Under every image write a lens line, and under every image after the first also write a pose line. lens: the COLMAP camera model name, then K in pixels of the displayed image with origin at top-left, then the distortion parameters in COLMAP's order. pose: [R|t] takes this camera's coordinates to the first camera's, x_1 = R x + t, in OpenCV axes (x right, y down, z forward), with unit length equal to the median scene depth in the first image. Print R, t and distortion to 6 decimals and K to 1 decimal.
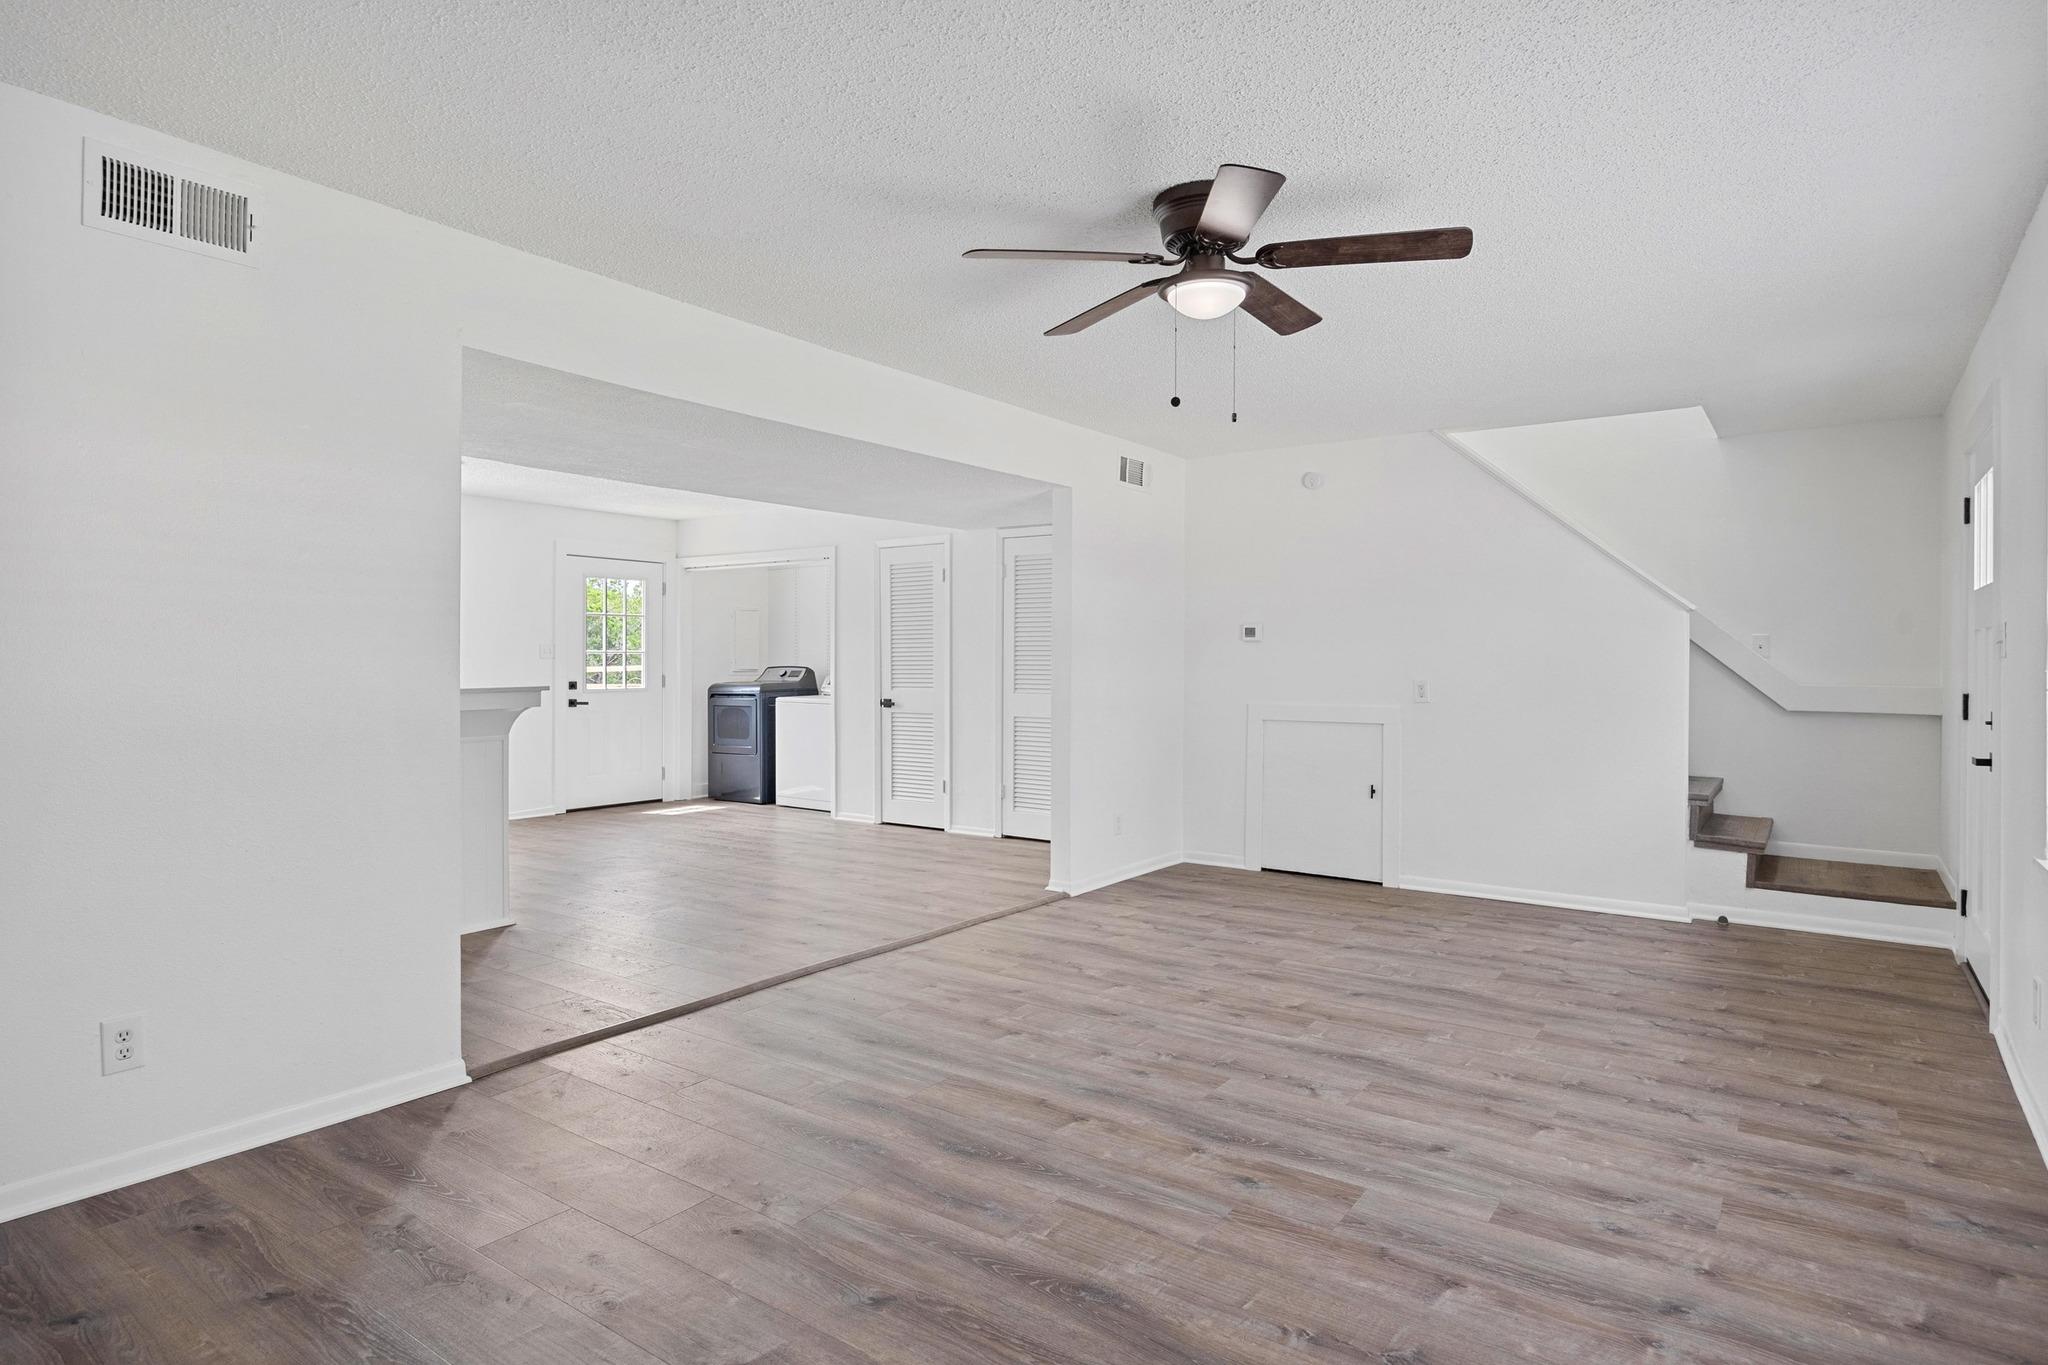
lens RADIAL K [[1120.9, 0, 1035.5], [0, 1120.9, 672.3], [0, 0, 1]] dist [-0.004375, -0.001080]
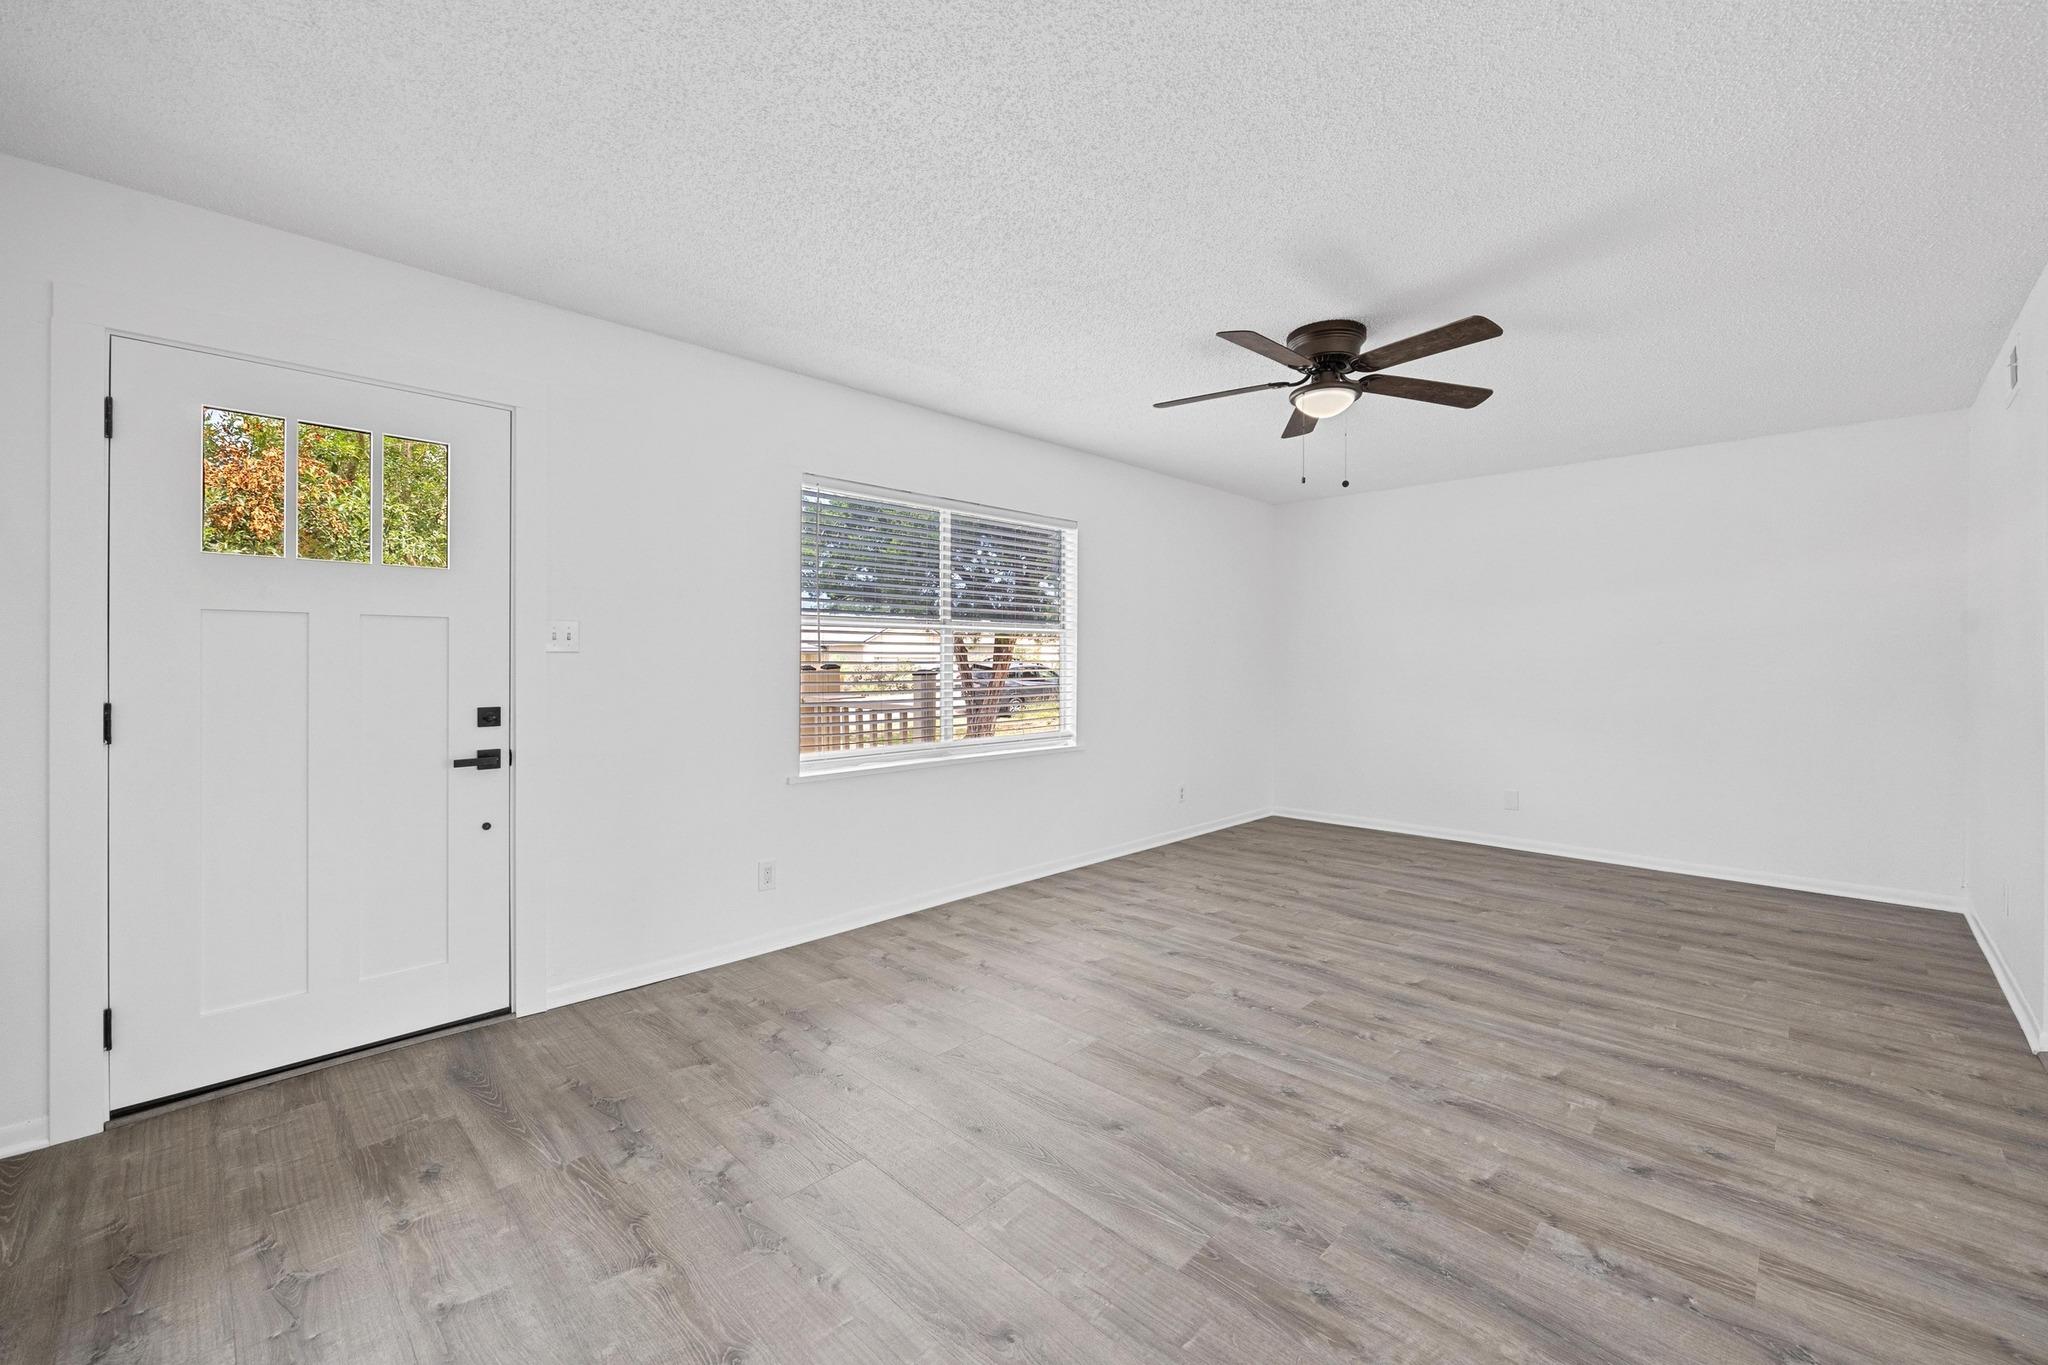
lens RADIAL K [[813.6, 0, 1023.2], [0, 813.6, 664.2], [0, 0, 1]] dist [0.005138, -0.001005]
pose [[-0.986092, -0.005979, 0.166093, 0.327311], [-0.003919, 0.999911, 0.012725, -0.017499], [-0.166155, 0.011897, -0.986028, 1.916009]]
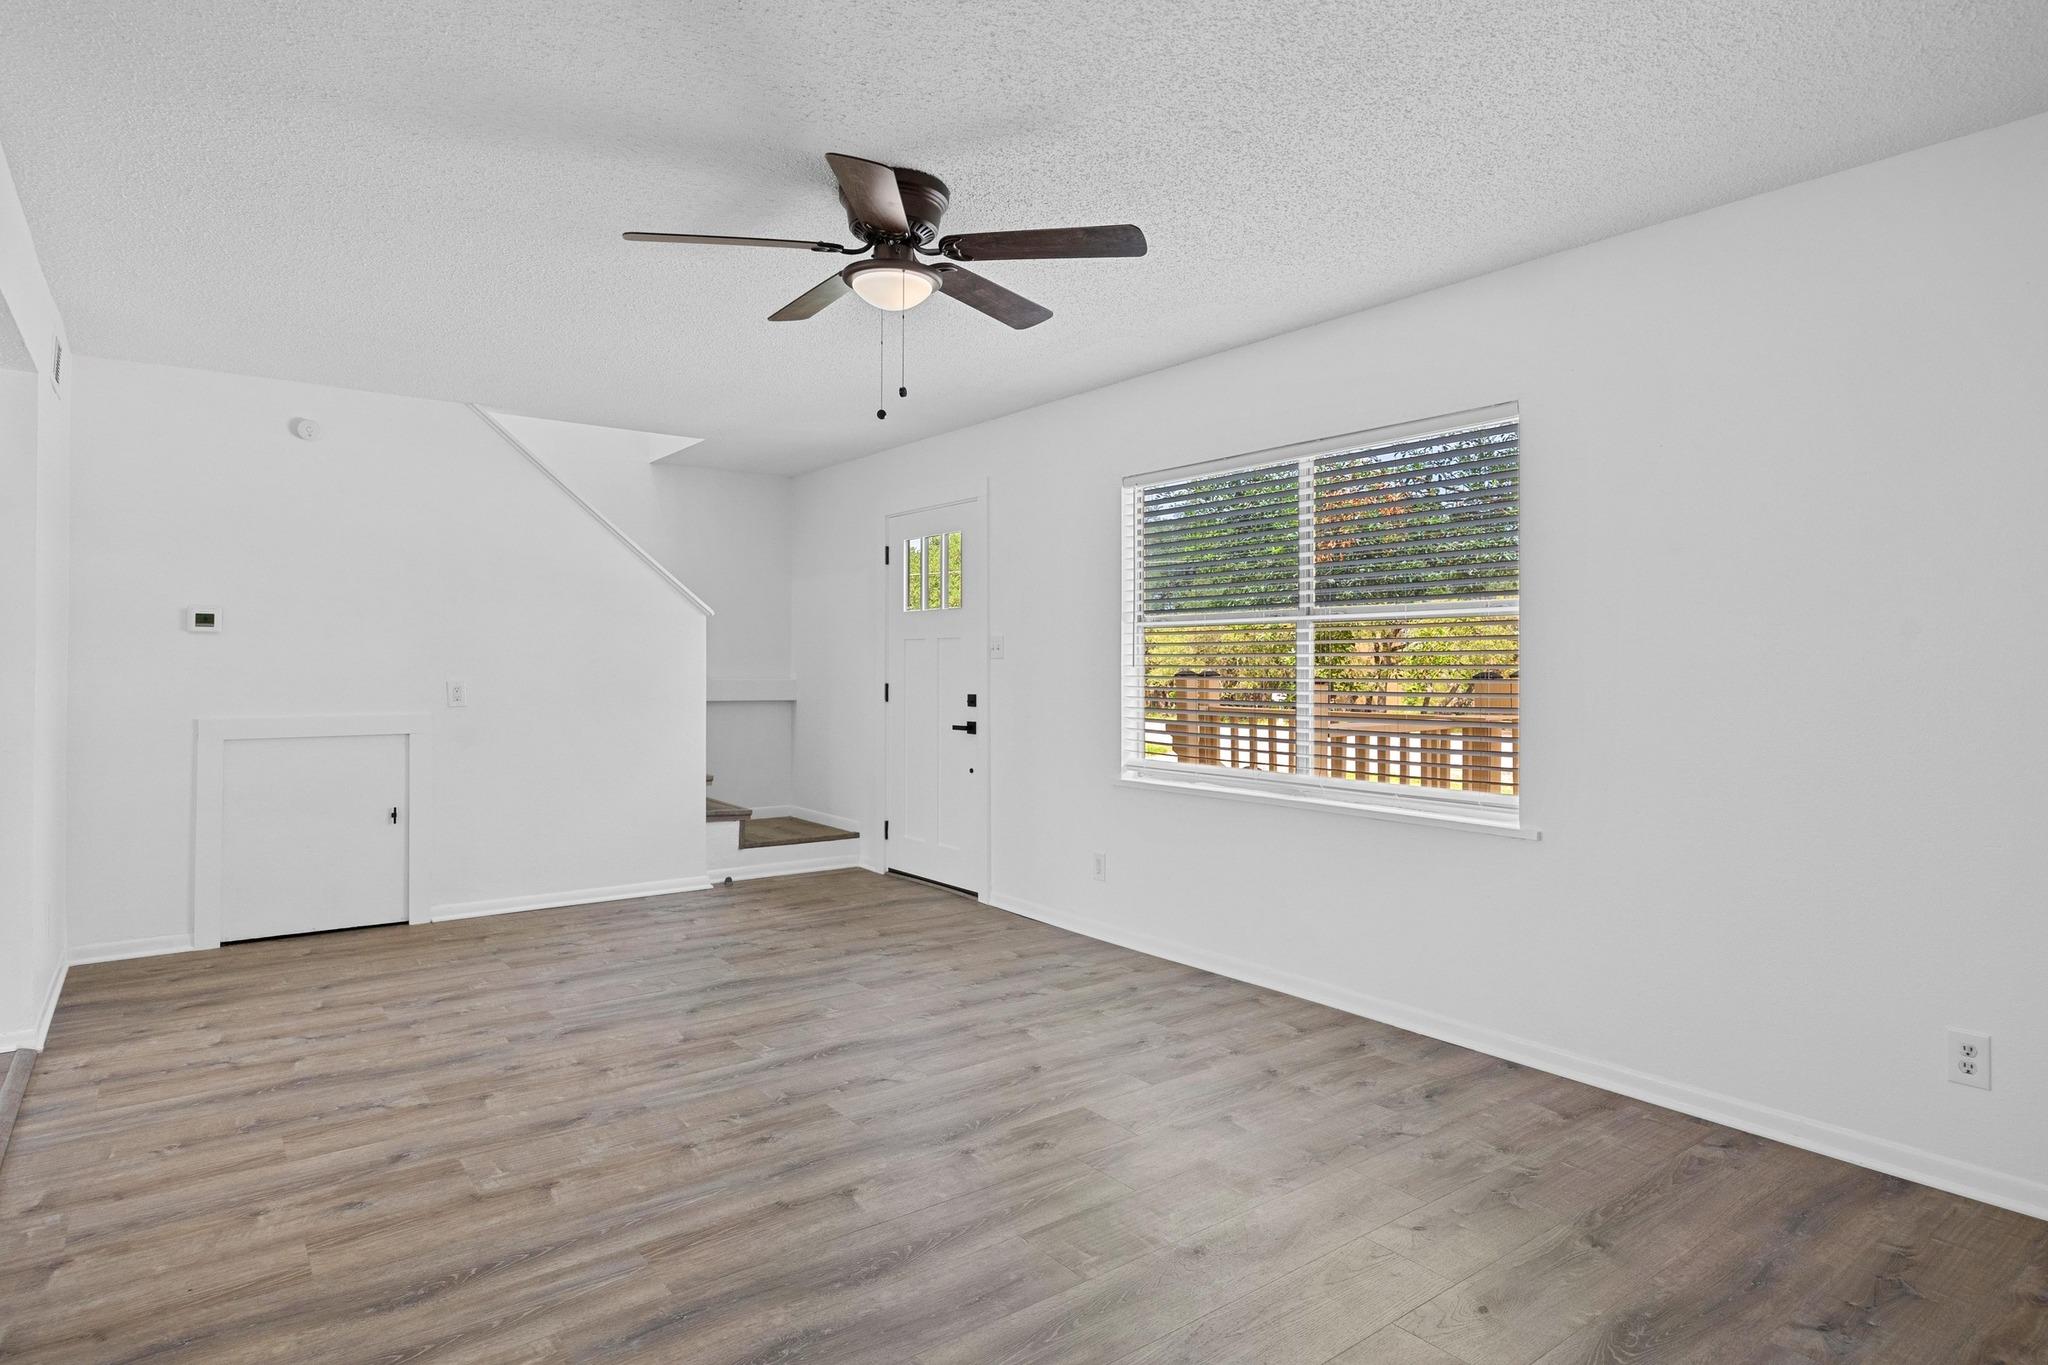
lens RADIAL K [[1120.9, 0, 1037.6], [0, 1120.9, 670.6], [0, 0, 1]] dist [-0.004375, -0.001080]
pose [[0.293320, -0.009319, 0.955969, -0.679295], [0.006388, 0.999949, 0.007788, -0.011002], [-0.955993, 0.003822, 0.293365, 0.550642]]
